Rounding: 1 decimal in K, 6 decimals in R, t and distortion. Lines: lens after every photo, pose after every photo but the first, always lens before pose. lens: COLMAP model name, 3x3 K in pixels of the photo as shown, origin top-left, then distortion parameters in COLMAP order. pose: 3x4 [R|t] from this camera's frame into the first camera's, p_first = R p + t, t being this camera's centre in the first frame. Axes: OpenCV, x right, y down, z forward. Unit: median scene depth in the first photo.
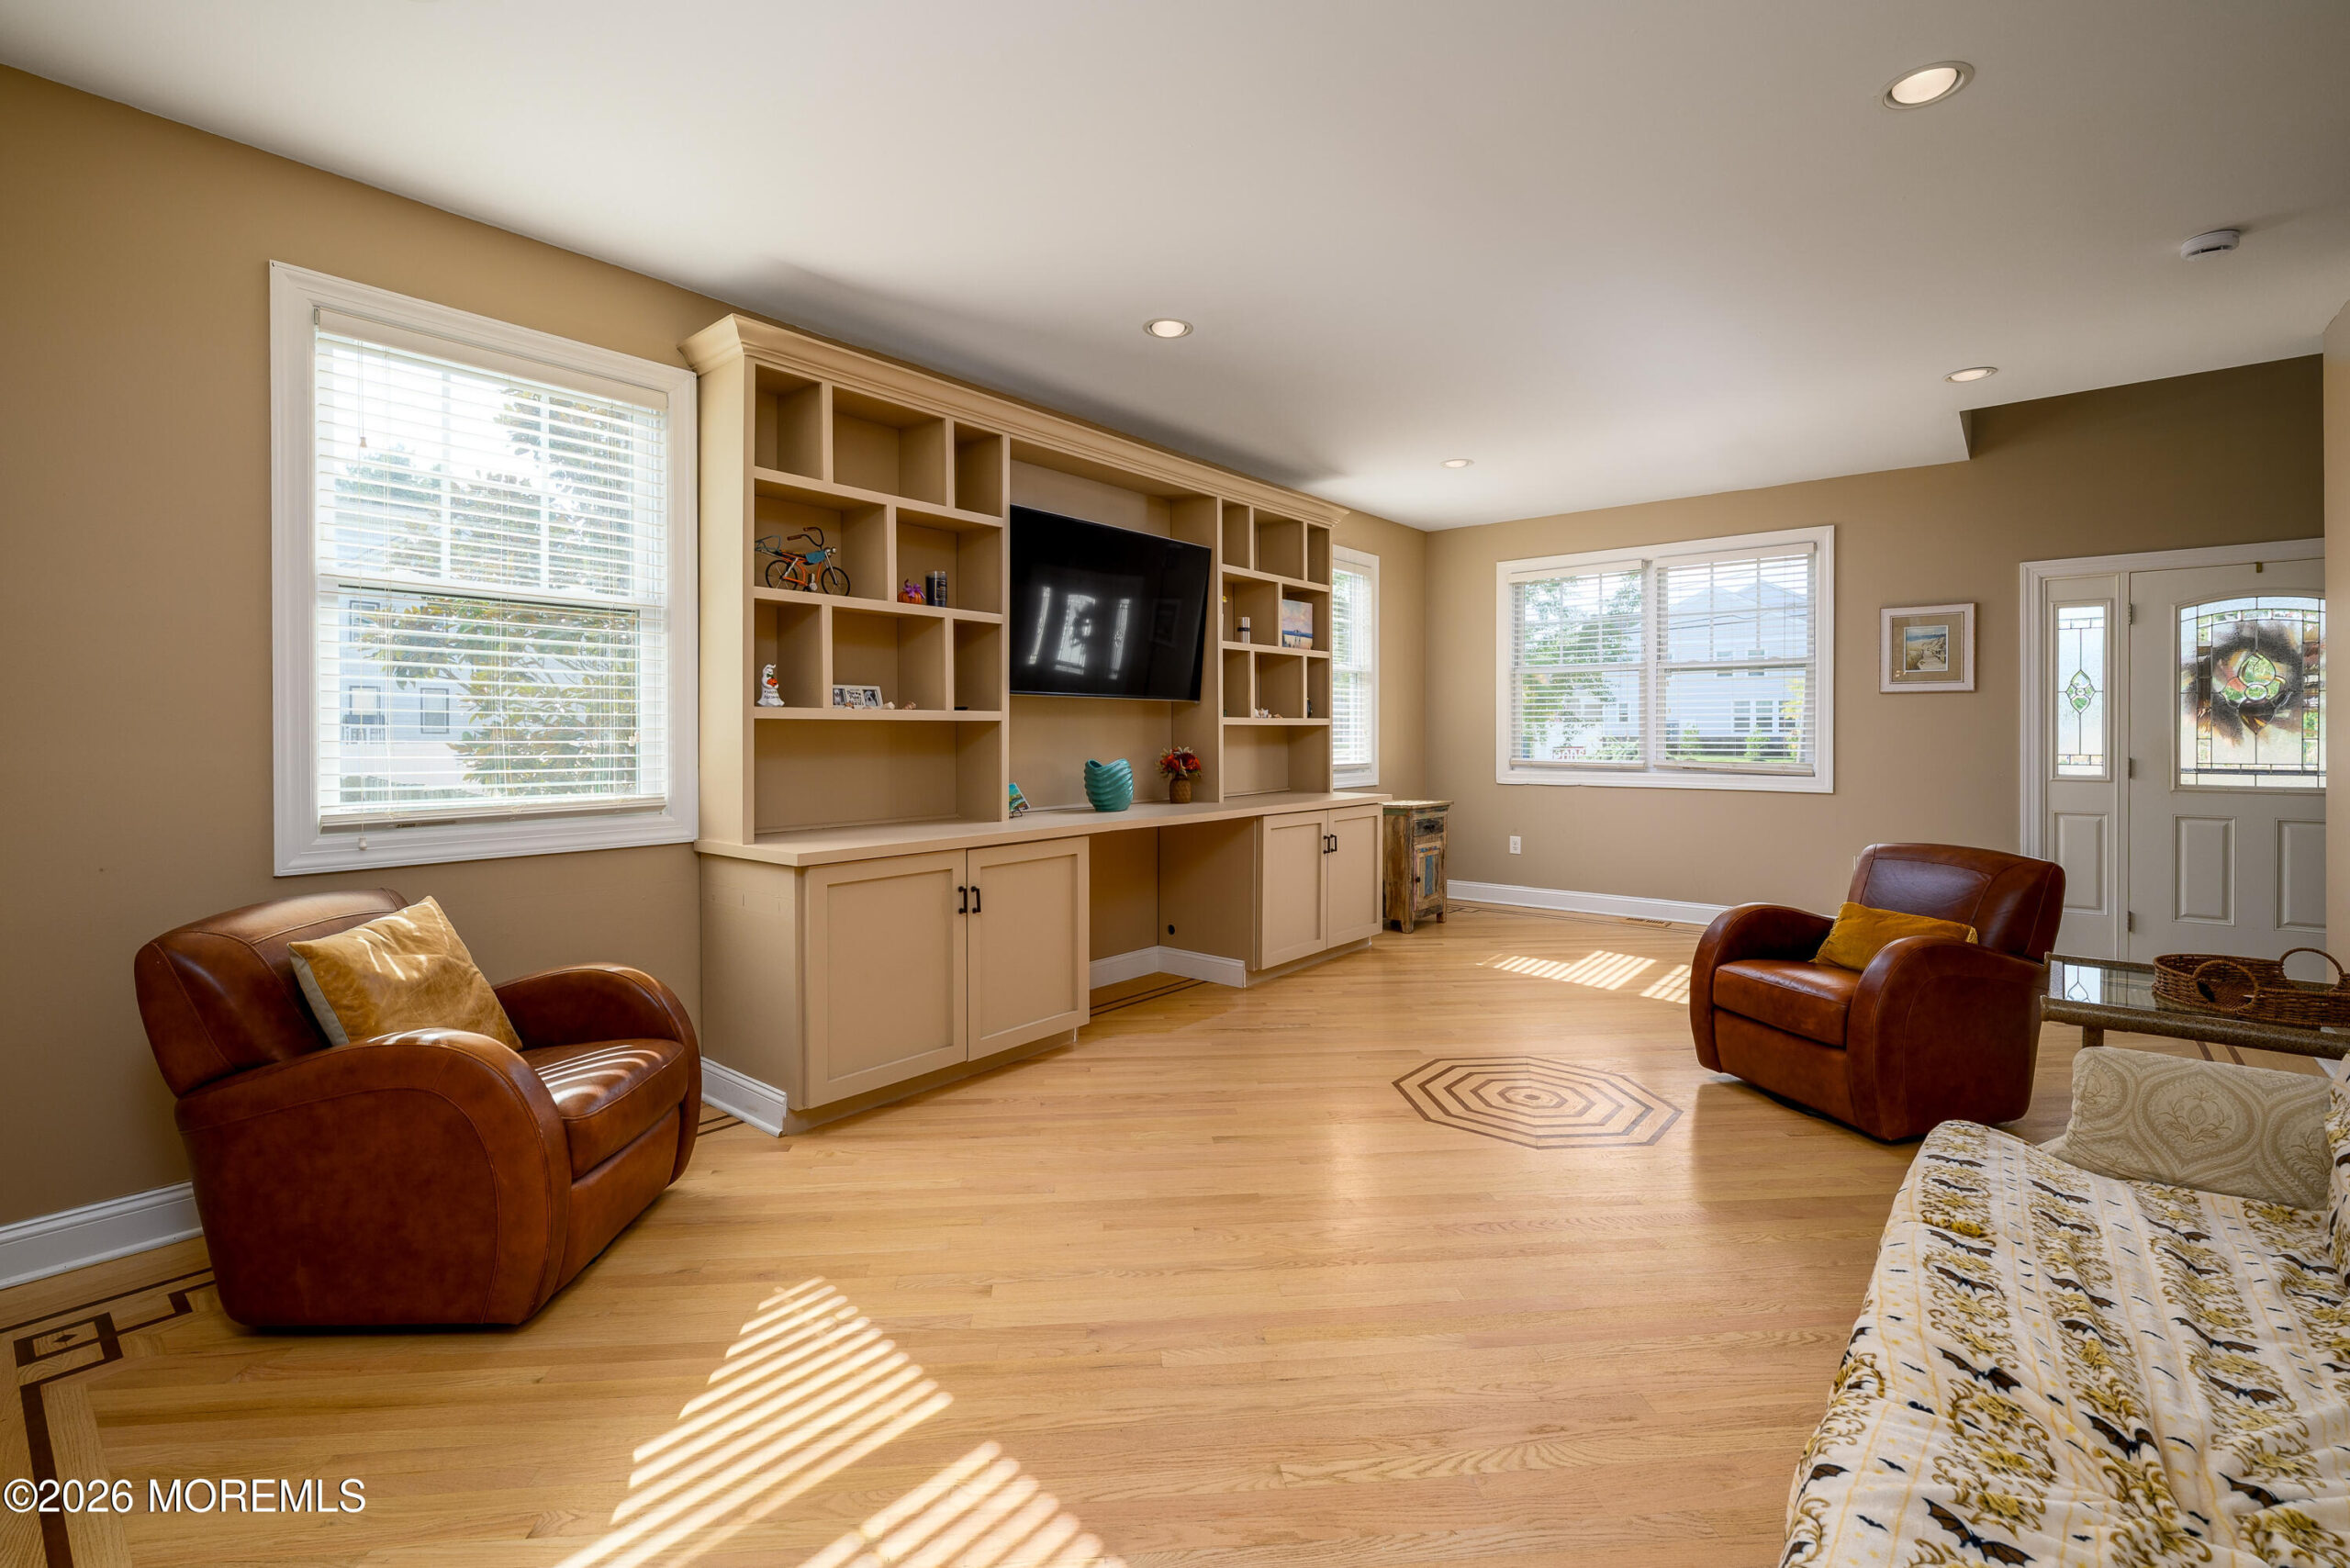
lens RADIAL K [[1036.5, 0, 1182.5], [0, 1036.5, 740.3], [0, 0, 1]] dist [0.000799, -0.001634]
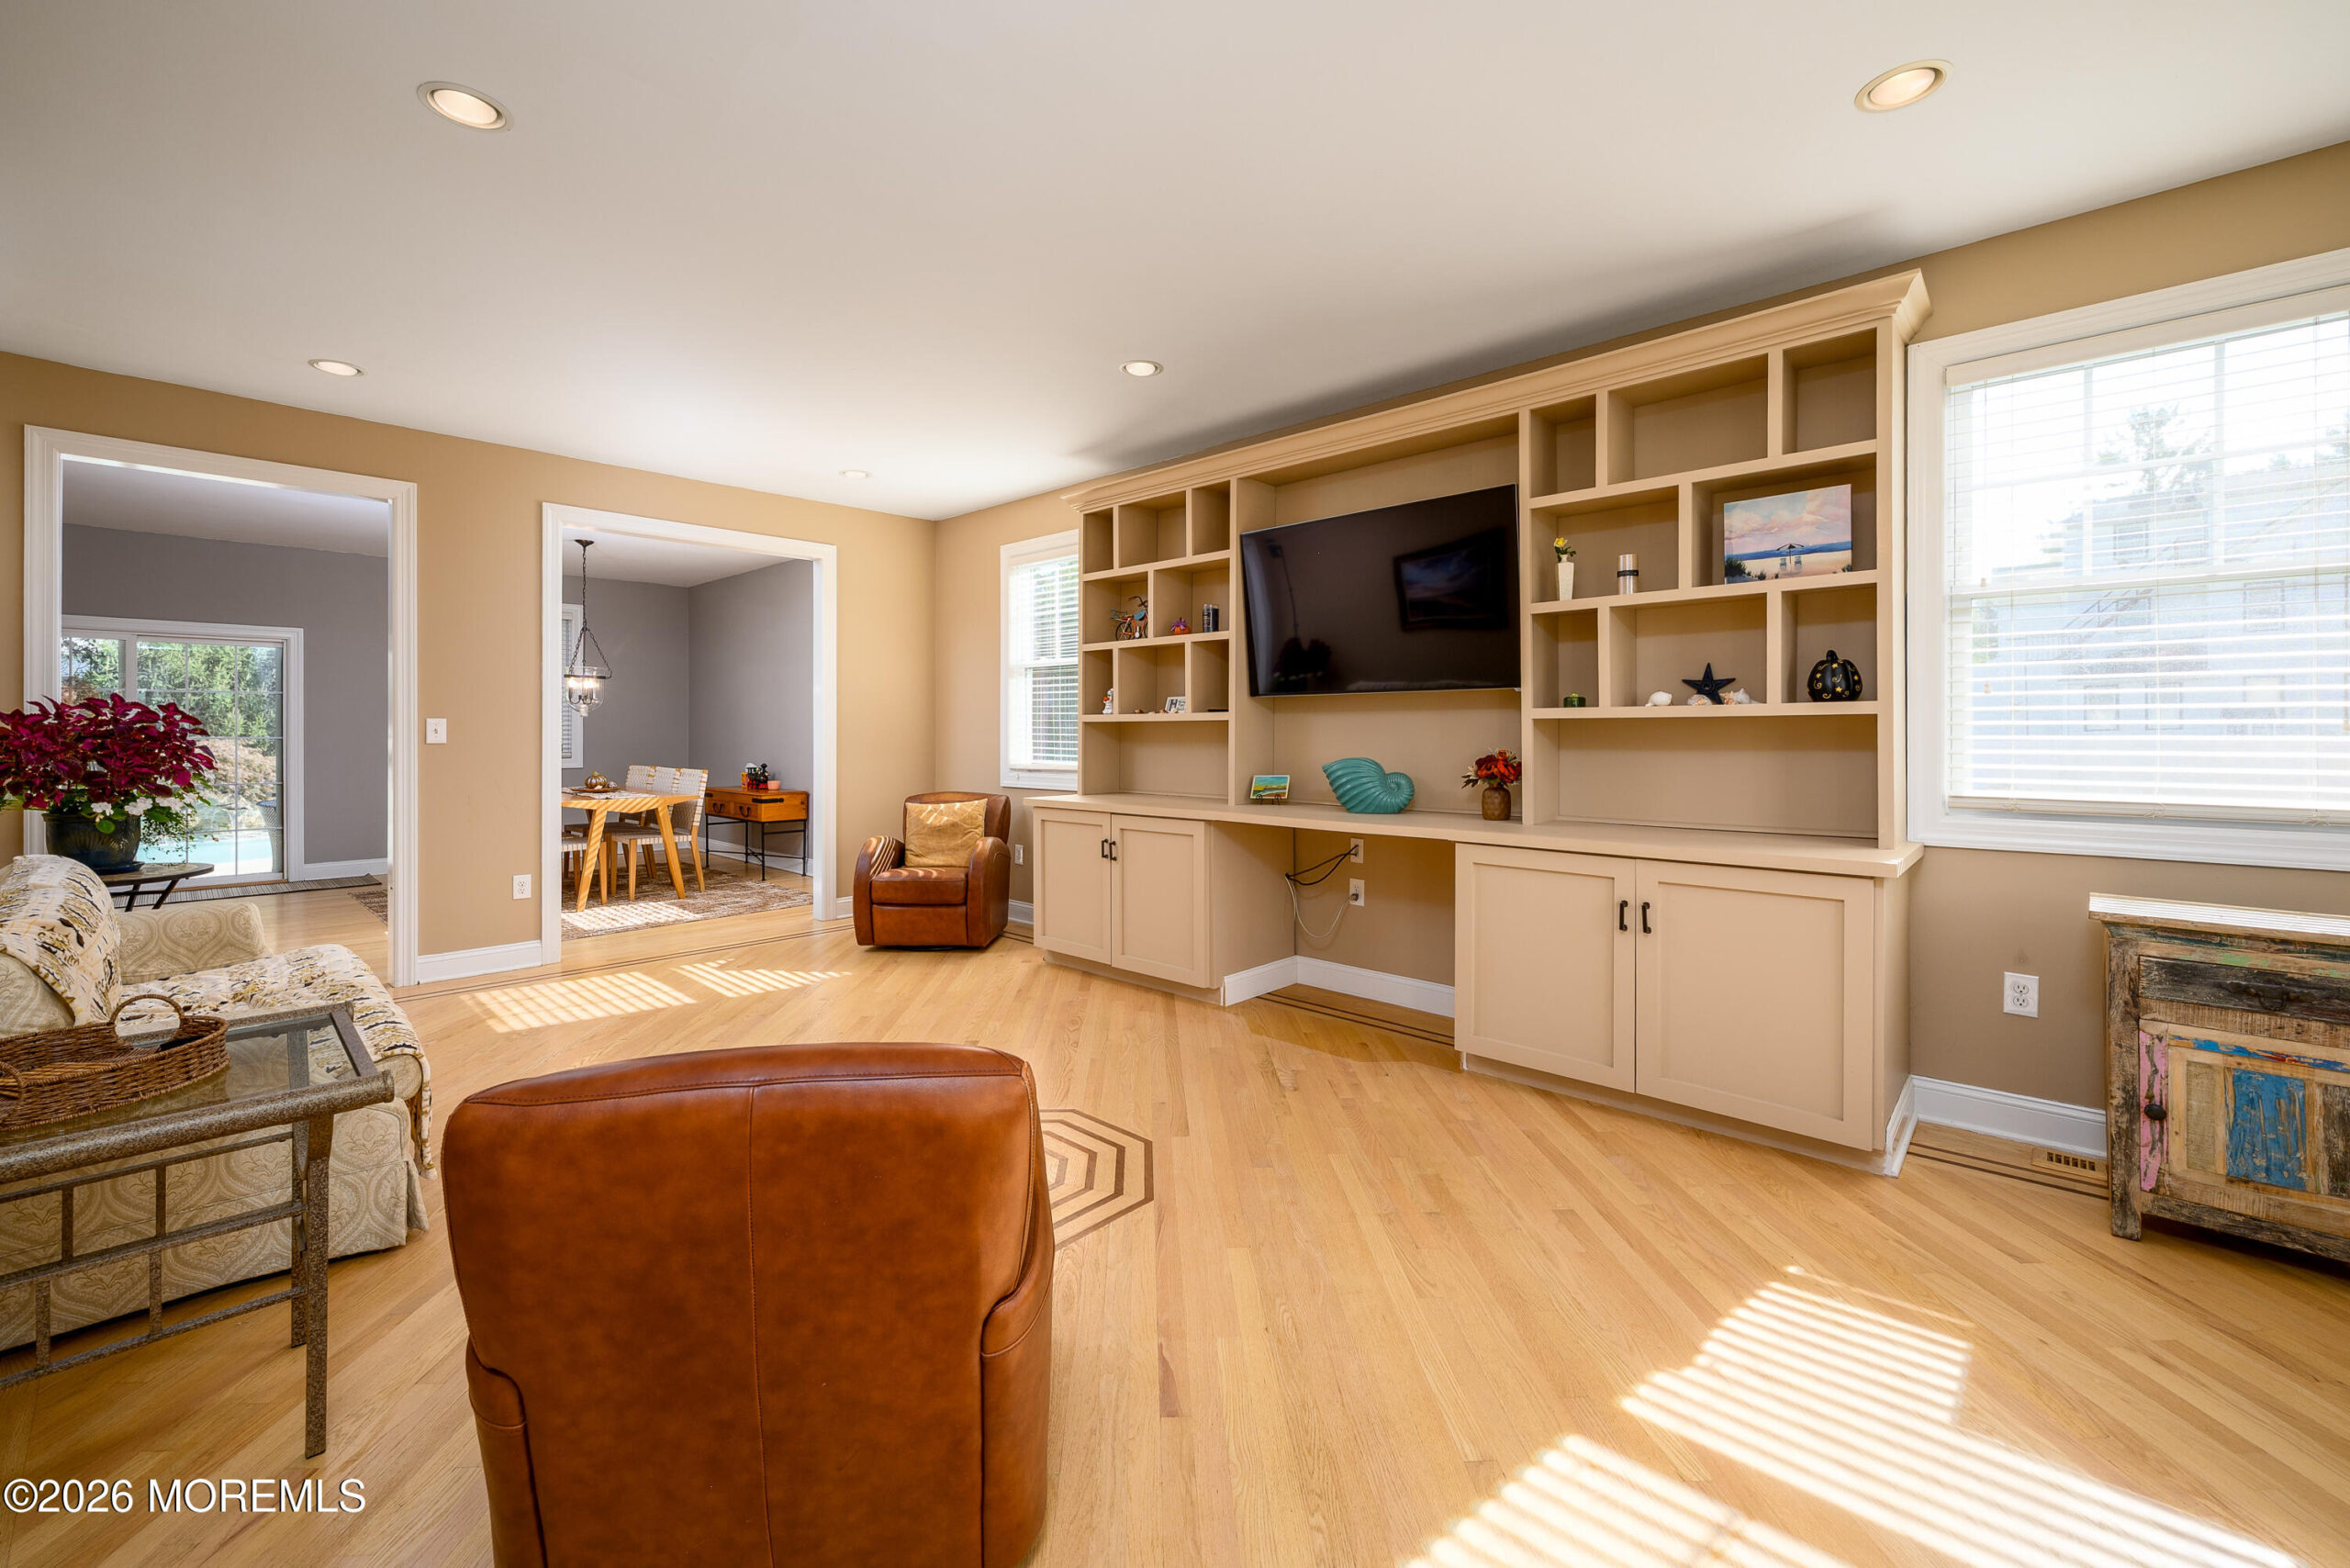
lens RADIAL K [[961.4, 0, 1181.4], [0, 961.4, 730.8], [0, 0, 1]] dist [-0.000681, 0.000119]
pose [[-0.069804, 0.009035, -0.997520, 0.960108], [0.000334, 0.999959, 0.009034, -0.016649], [0.997561, 0.000297, -0.069804, 1.050799]]
